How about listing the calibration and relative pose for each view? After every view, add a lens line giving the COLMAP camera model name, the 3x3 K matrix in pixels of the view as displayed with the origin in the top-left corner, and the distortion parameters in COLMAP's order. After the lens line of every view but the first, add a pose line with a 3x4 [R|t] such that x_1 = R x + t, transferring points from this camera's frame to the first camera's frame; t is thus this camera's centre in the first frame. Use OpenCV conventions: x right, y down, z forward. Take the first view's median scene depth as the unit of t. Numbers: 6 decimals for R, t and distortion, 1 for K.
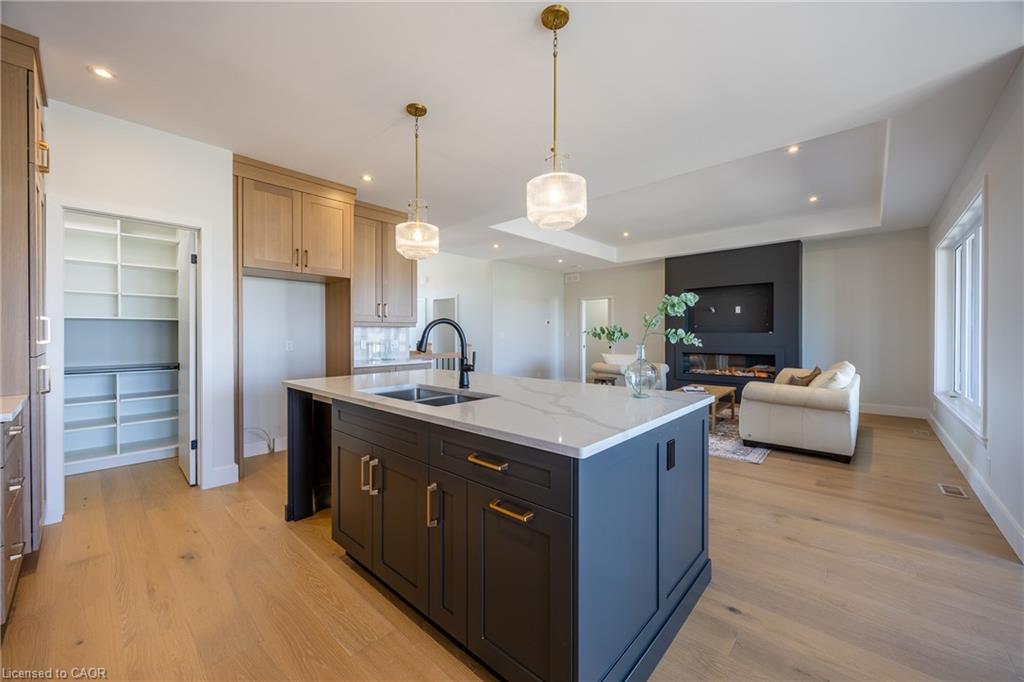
lens RADIAL K [[398.7, 0, 507.6], [0, 398.7, 332.5], [0, 0, 1]] dist [-0.000336, -0.000079]
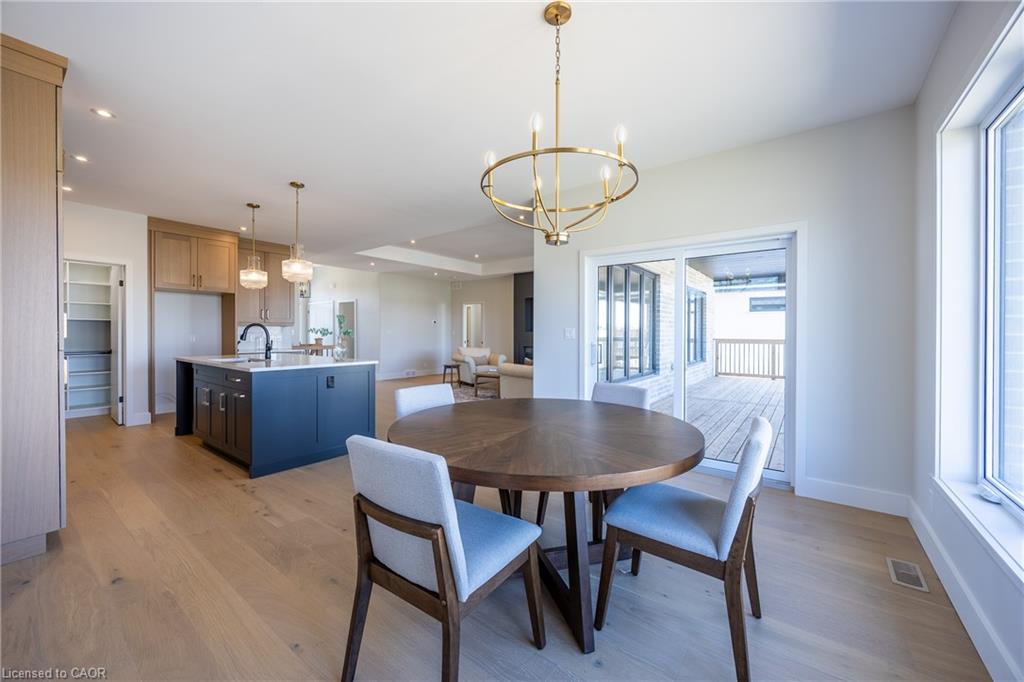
lens RADIAL K [[409.4, 0, 506.9], [0, 409.4, 332.8], [0, 0, 1]] dist [-0.002279, -0.000555]
pose [[0.996922, 0.005139, 0.078231, 0.542324], [-0.005601, 0.999968, 0.005677, -0.003778], [-0.078199, -0.006098, 0.996919, -0.651685]]
